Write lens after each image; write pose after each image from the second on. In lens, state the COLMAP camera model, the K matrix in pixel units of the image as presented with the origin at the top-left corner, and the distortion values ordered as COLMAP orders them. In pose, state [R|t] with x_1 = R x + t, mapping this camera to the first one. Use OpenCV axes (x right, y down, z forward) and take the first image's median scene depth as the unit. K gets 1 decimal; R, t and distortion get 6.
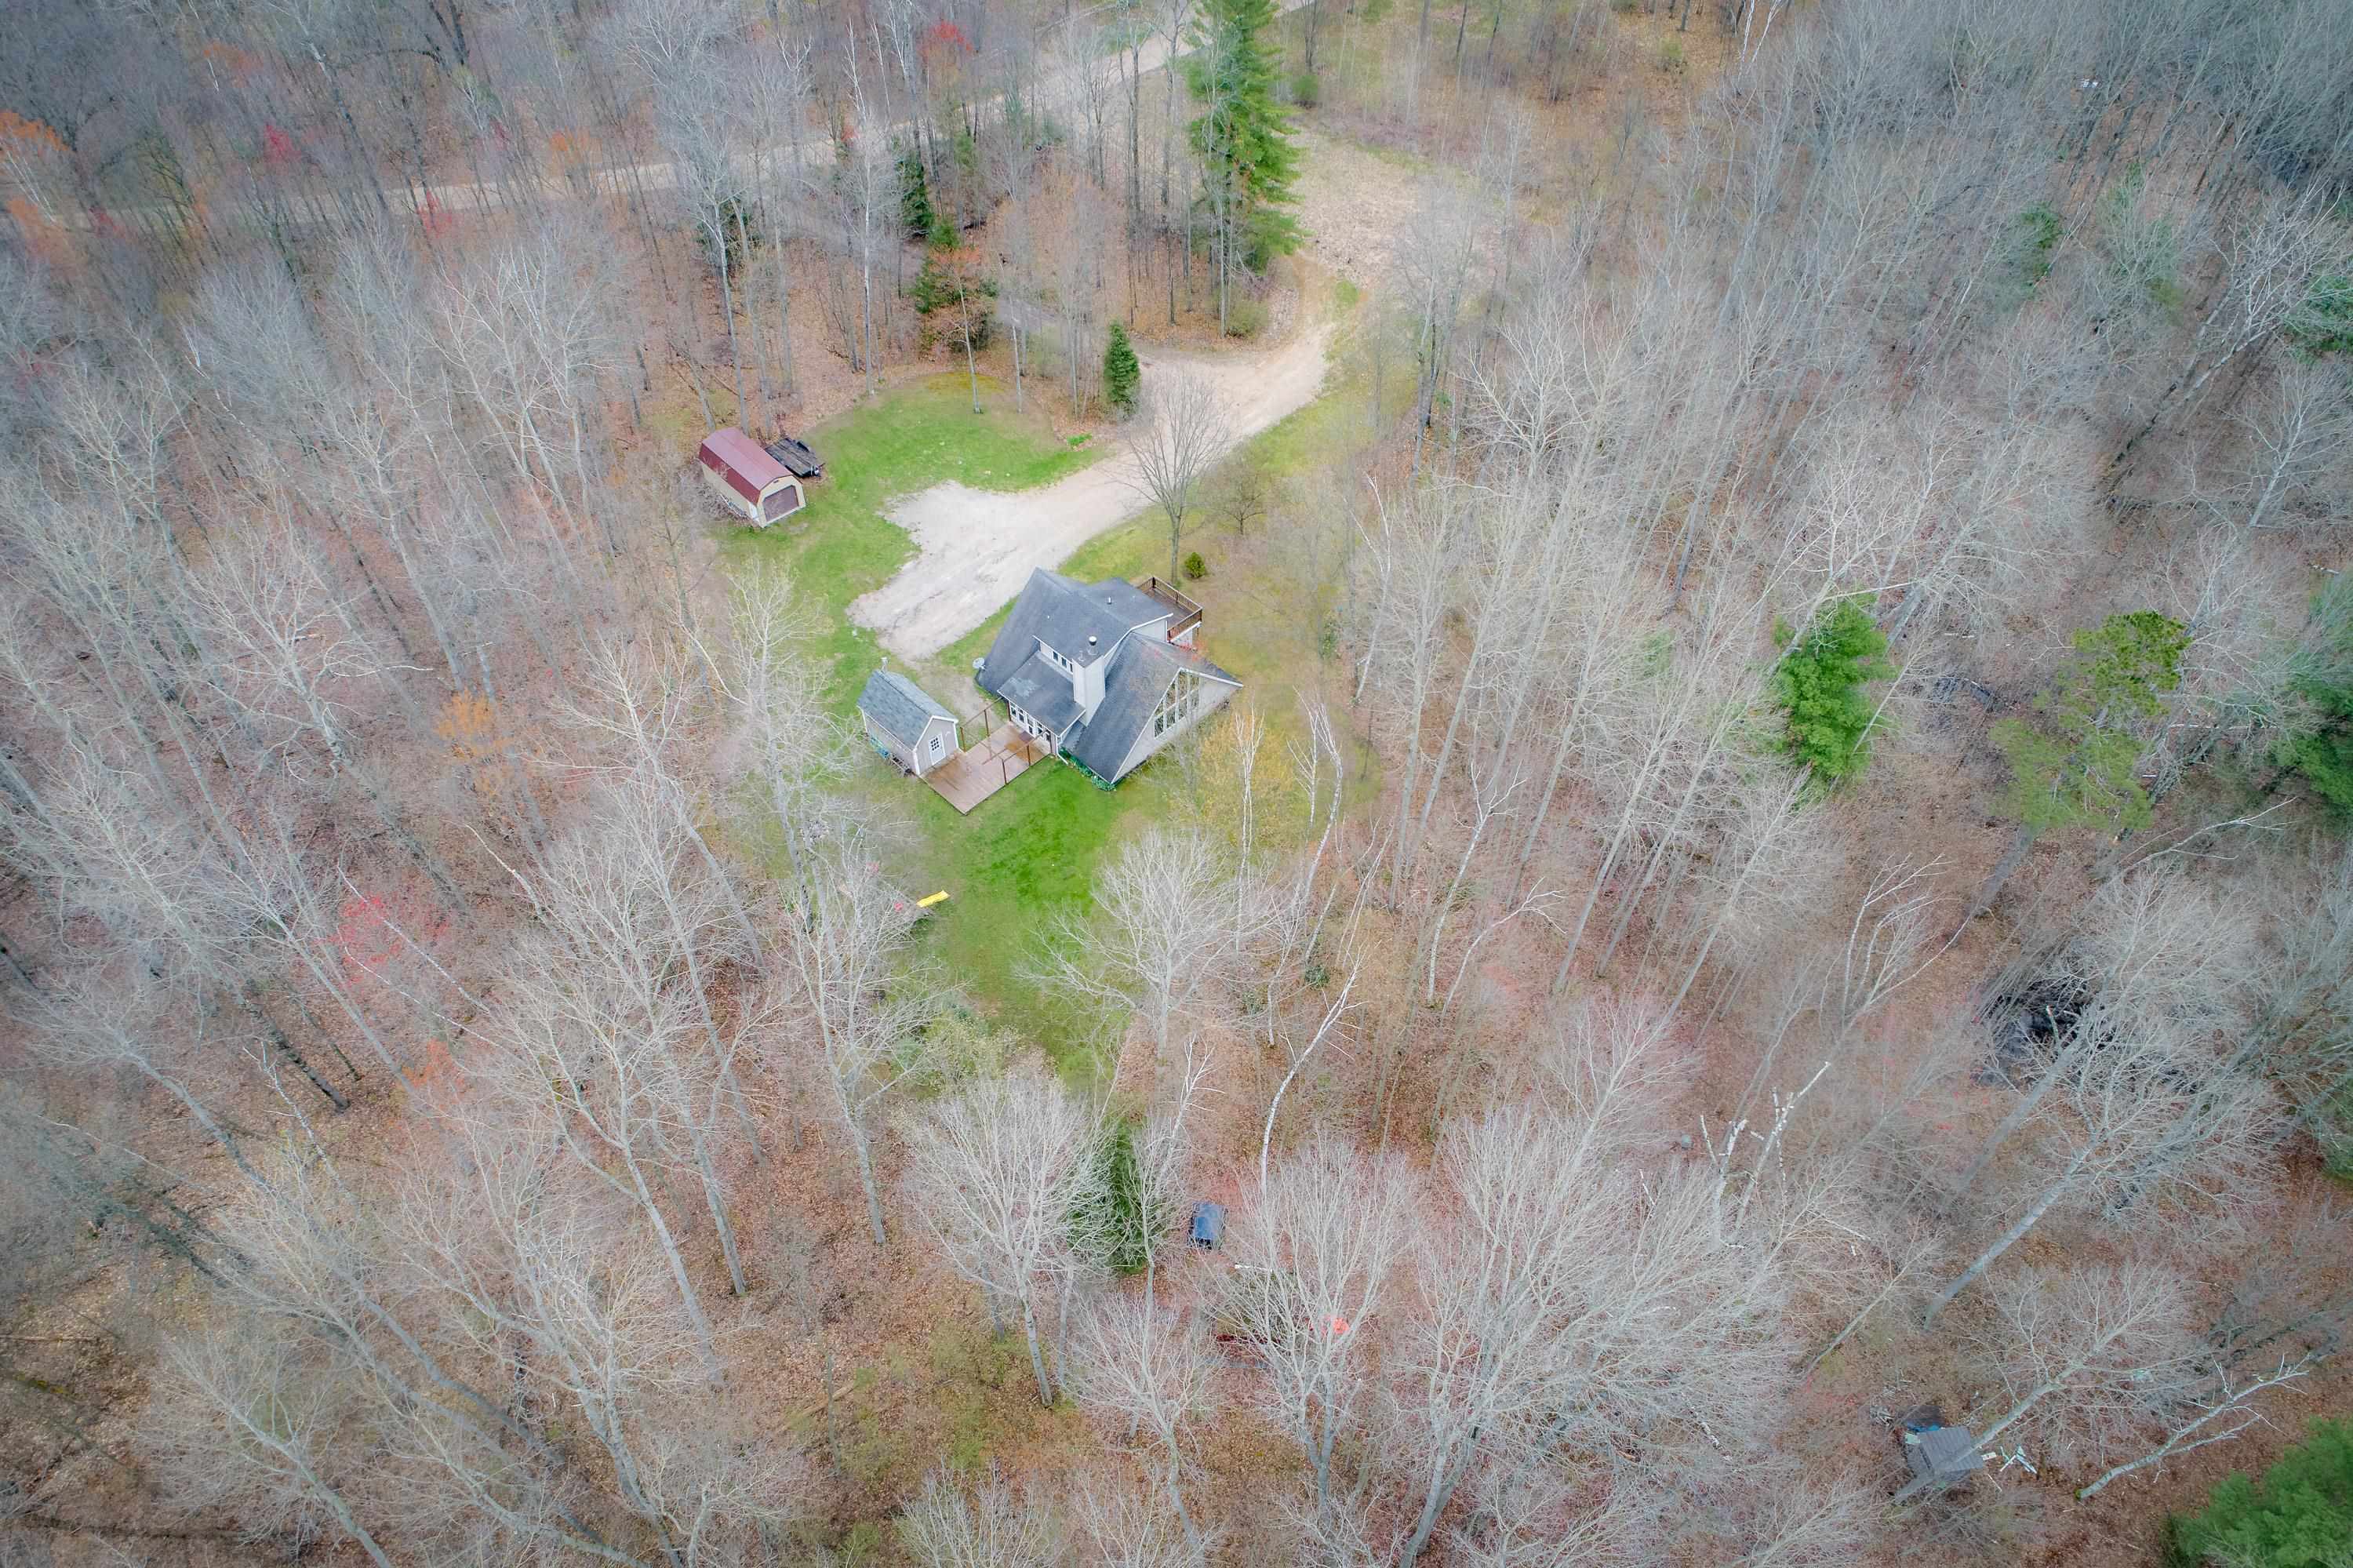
lens RADIAL K [[1577.9, 0, 1179.8], [0, 1577.9, 789.8], [0, 0, 1]] dist [-0.011855, 0.005549]
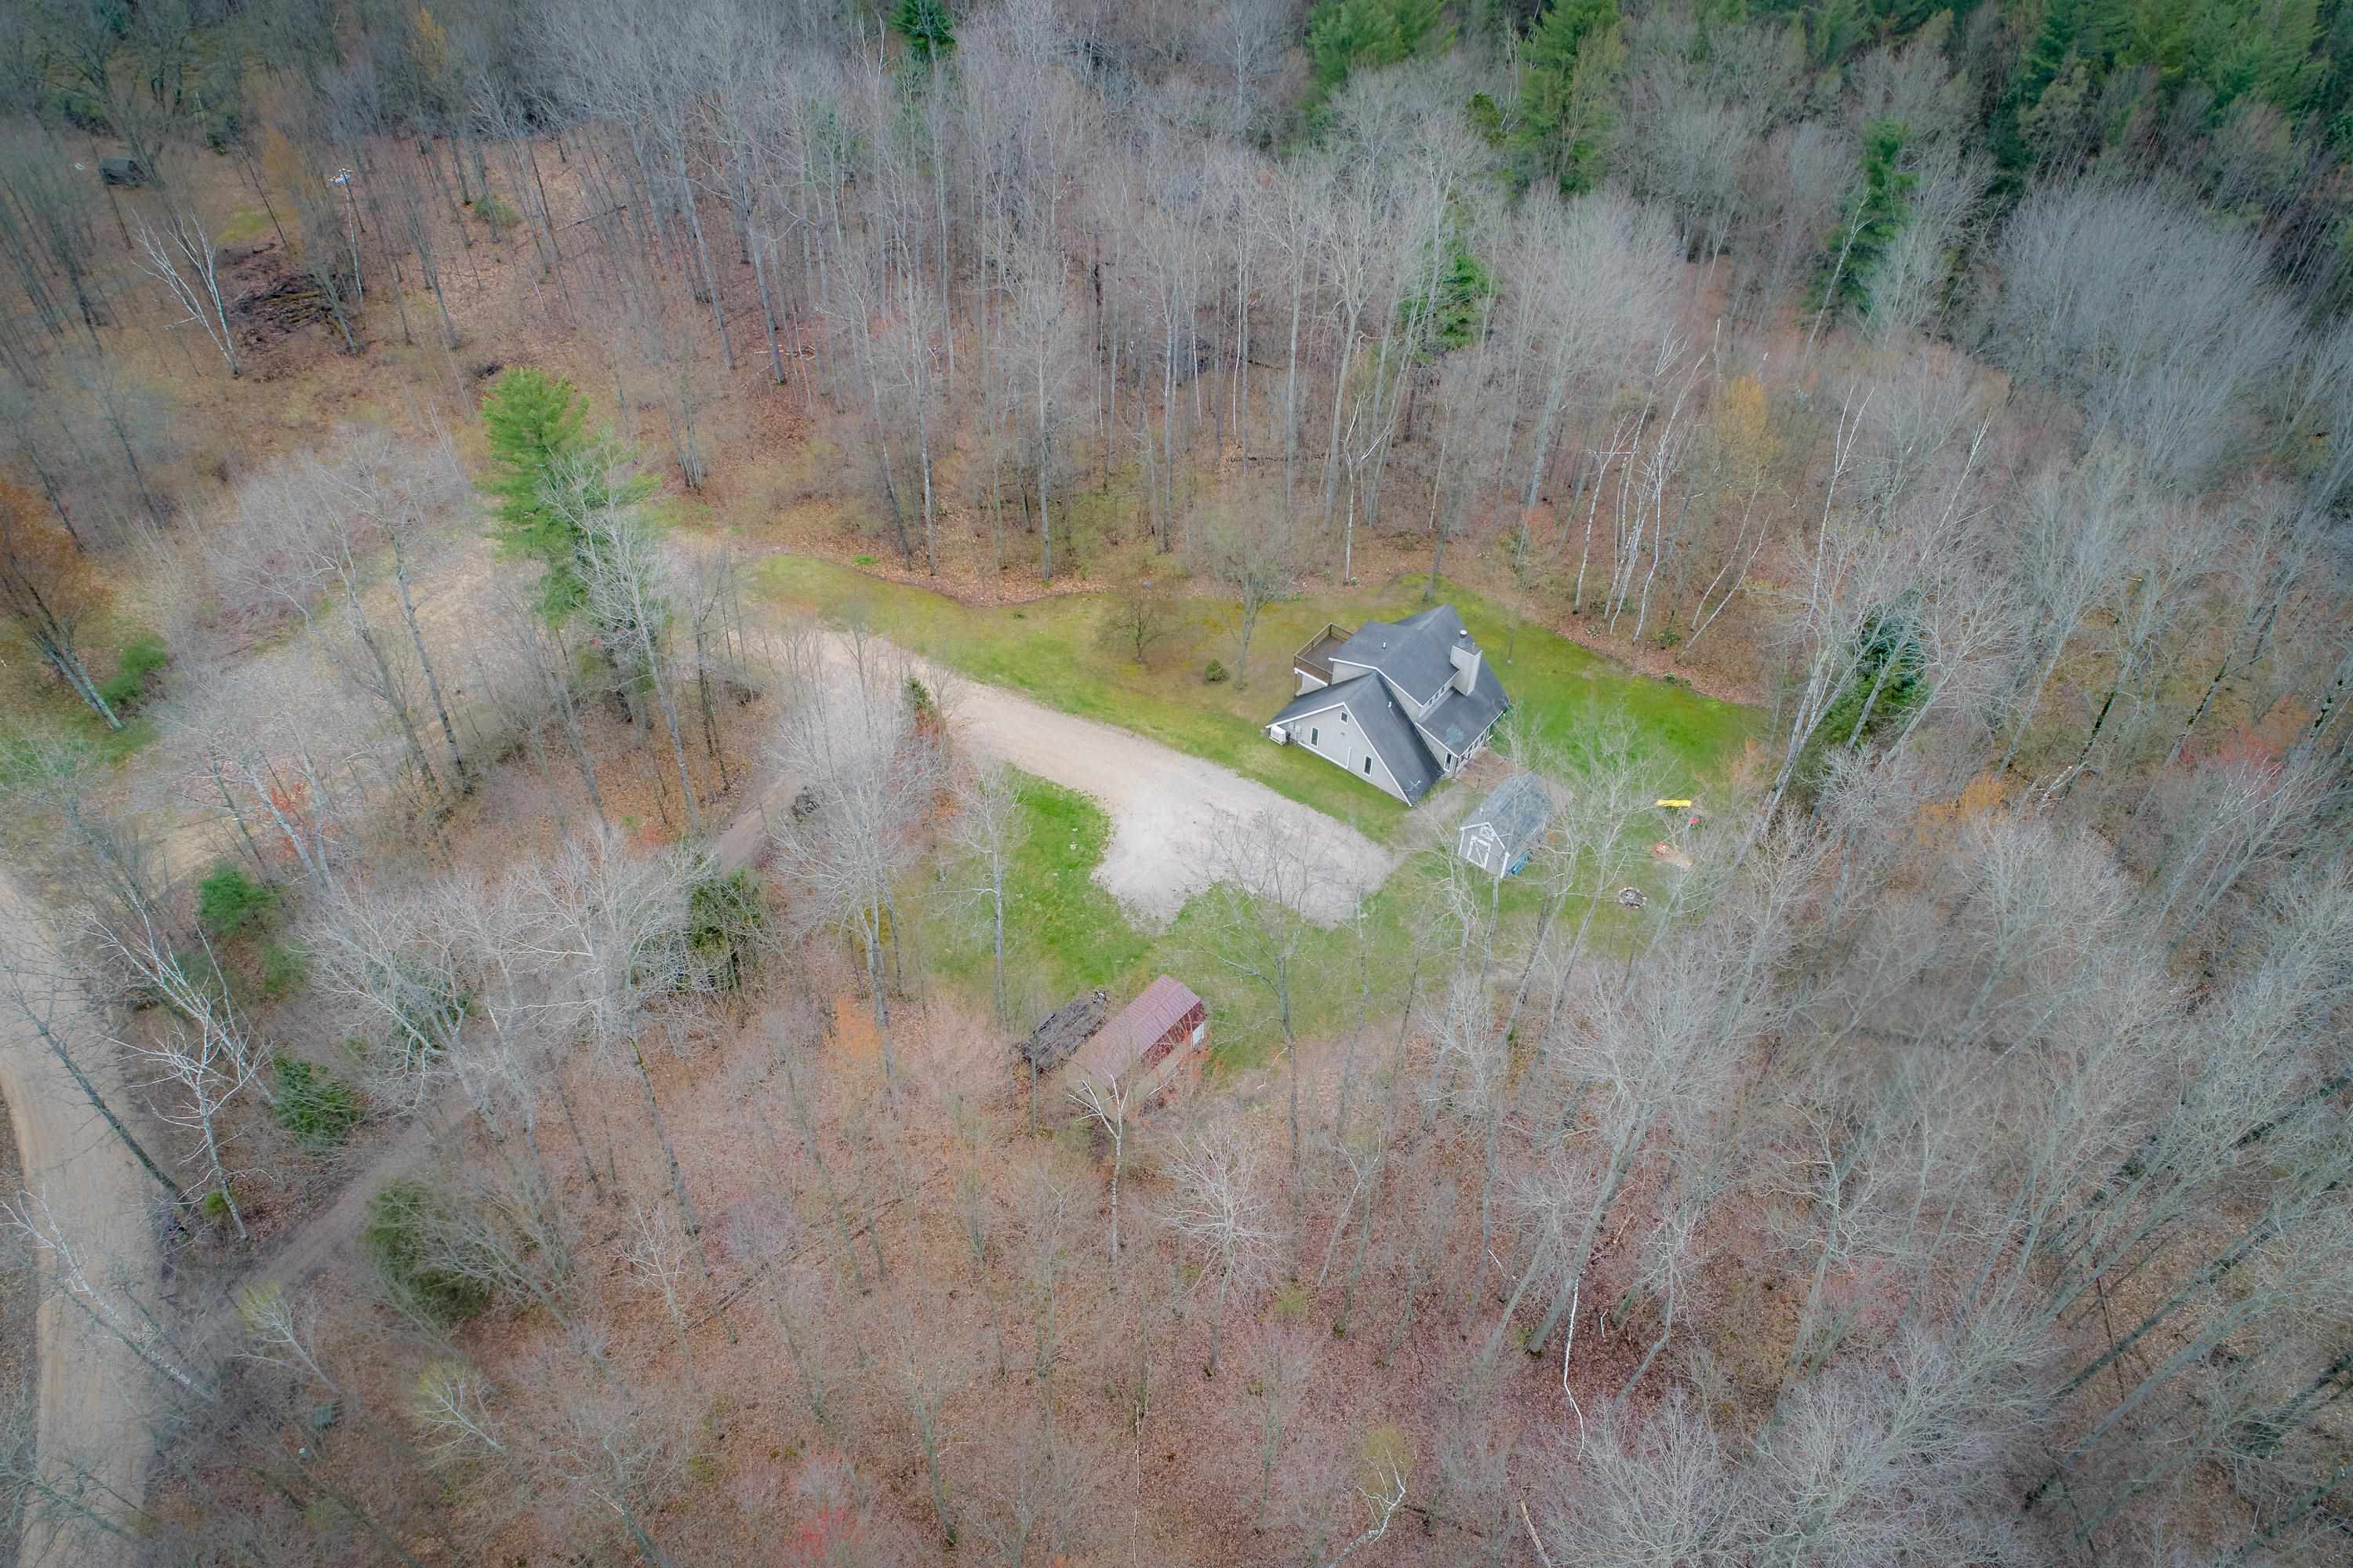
lens RADIAL K [[1577.9, 0, 1179.8], [0, 1577.9, 789.8], [0, 0, 1]] dist [-0.011855, 0.005549]
pose [[-0.103322, -0.721554, 0.684605, -0.763154], [0.741776, 0.402644, 0.536326, -0.693851], [-0.662640, 0.563238, 0.493630, 0.566280]]
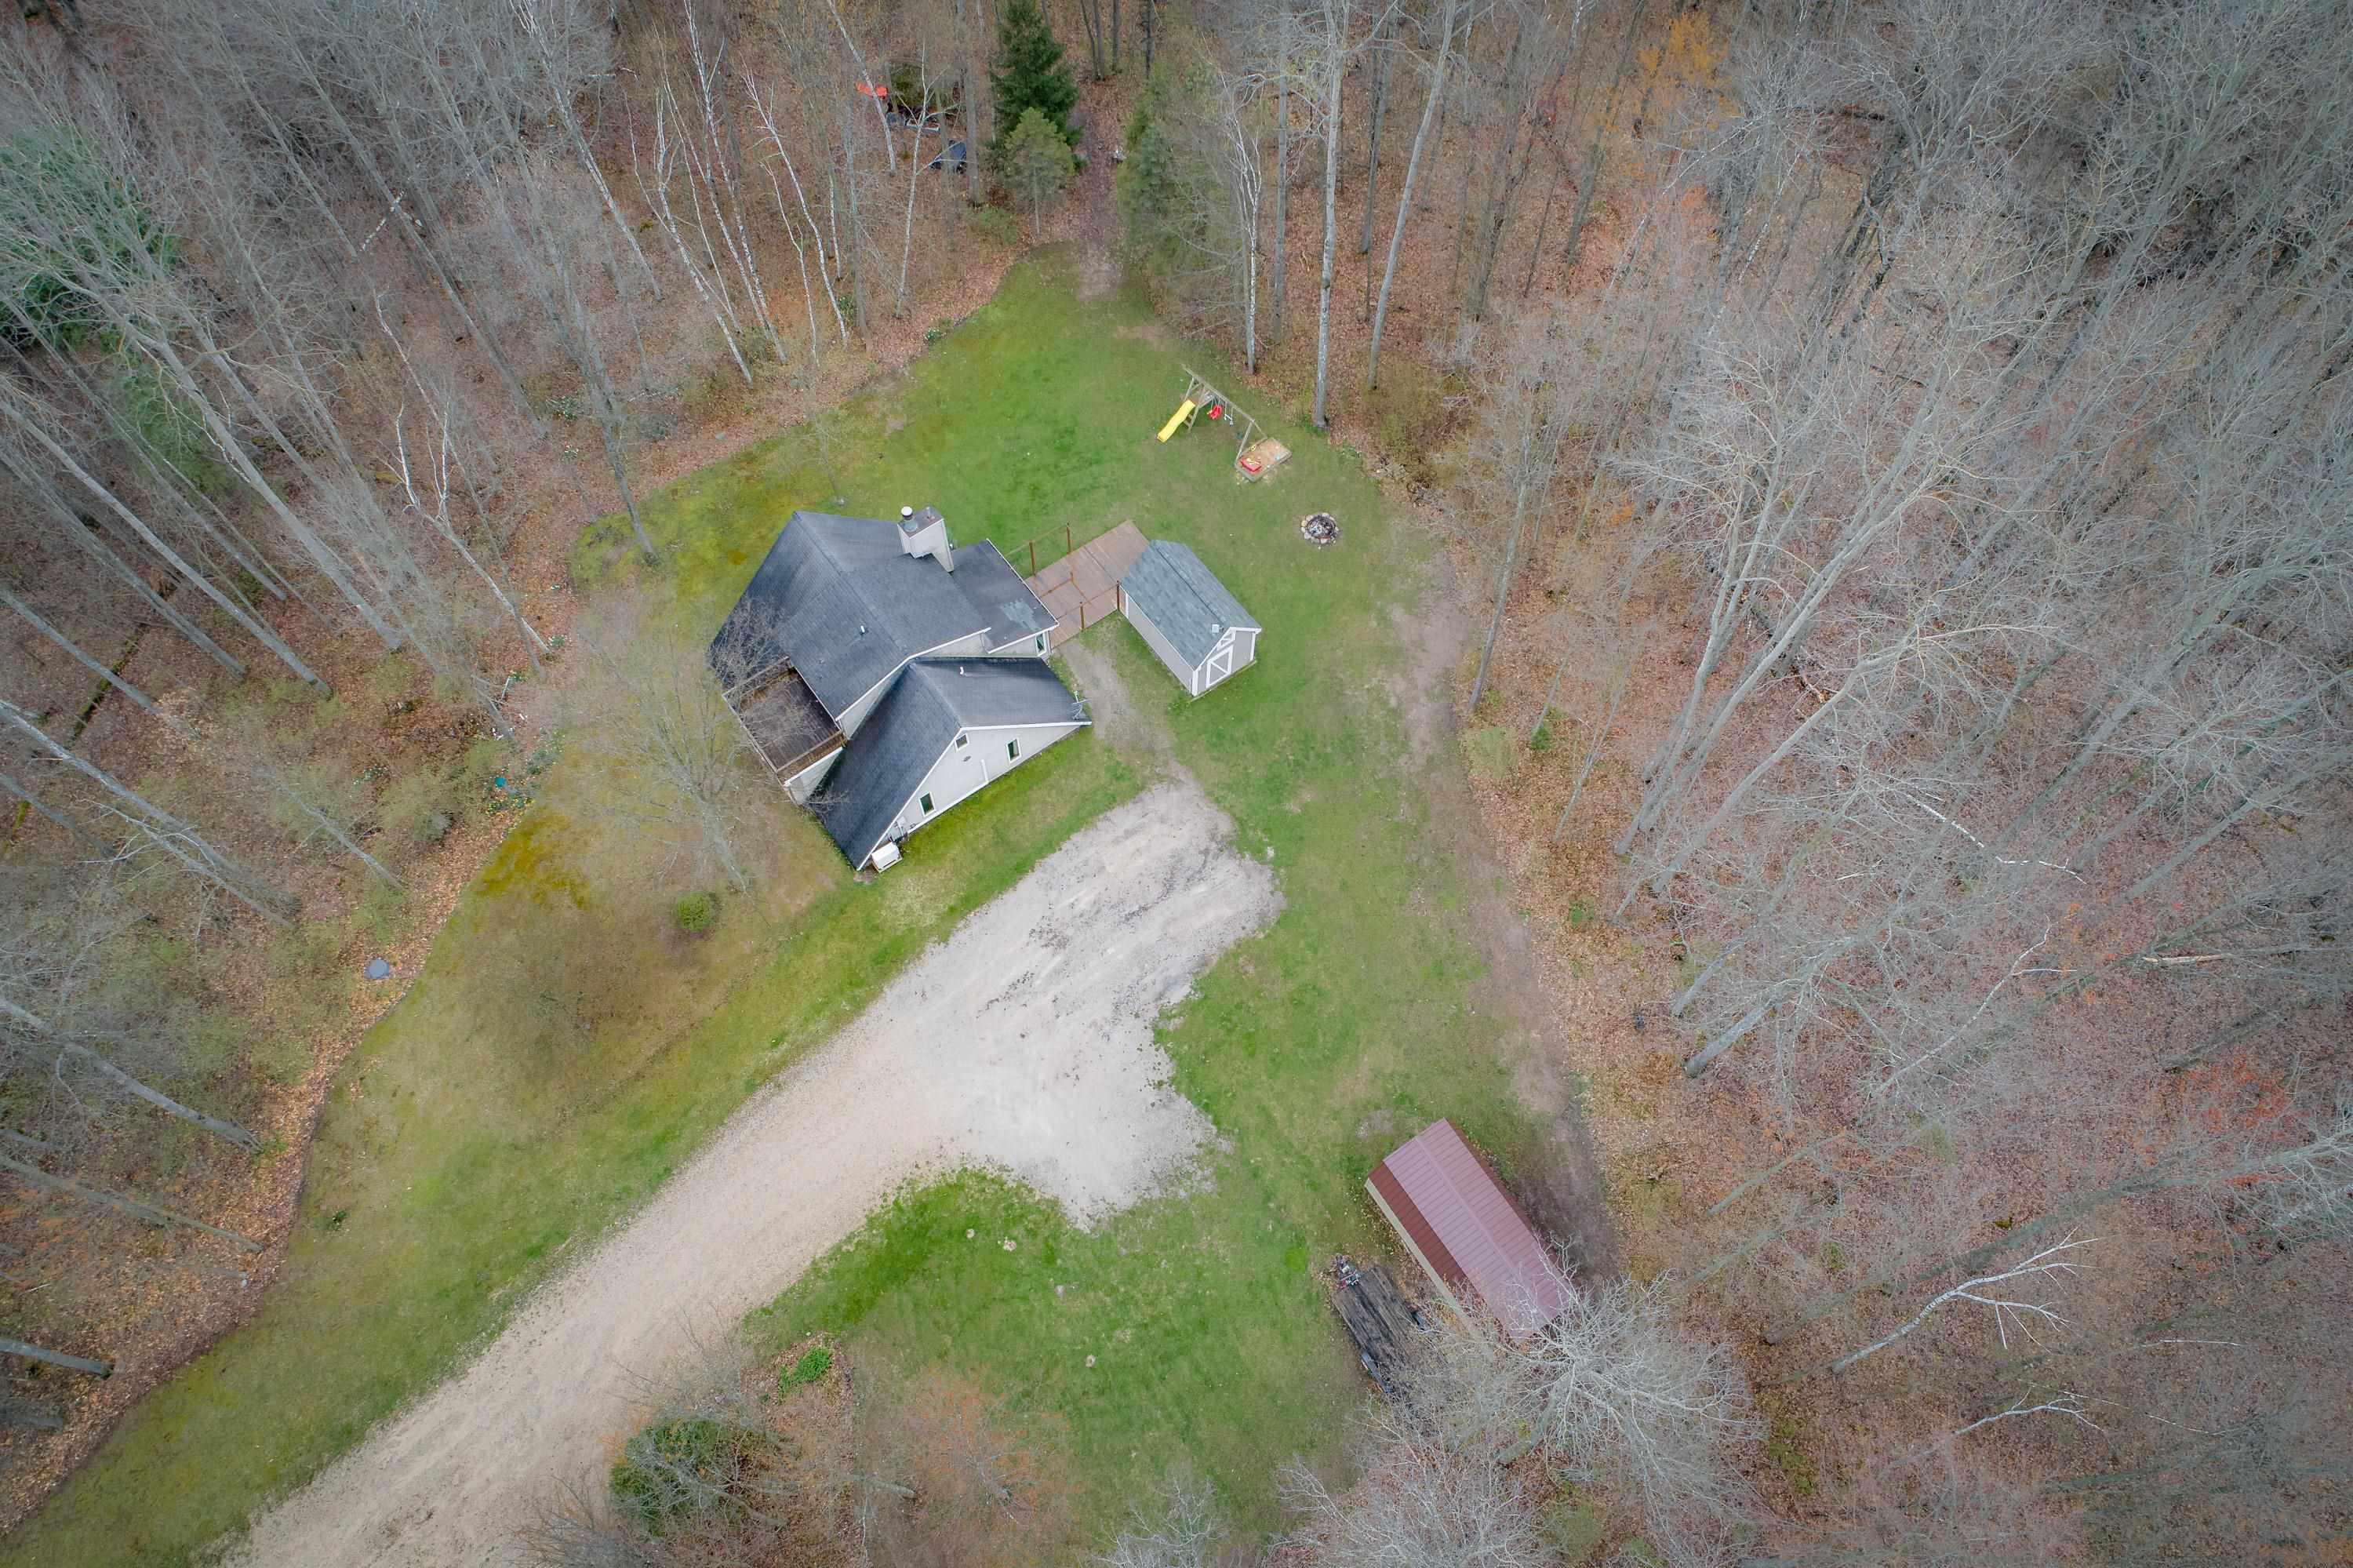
lens RADIAL K [[1597.9, 0, 1176.5], [0, 1597.9, 784.0], [0, 0, 1]] dist [-0.002177, -0.002791]
pose [[-0.987507, -0.143931, 0.064135, -0.203420], [0.112210, -0.356572, 0.927505, -0.672820], [-0.110628, 0.923114, 0.368268, 0.734927]]
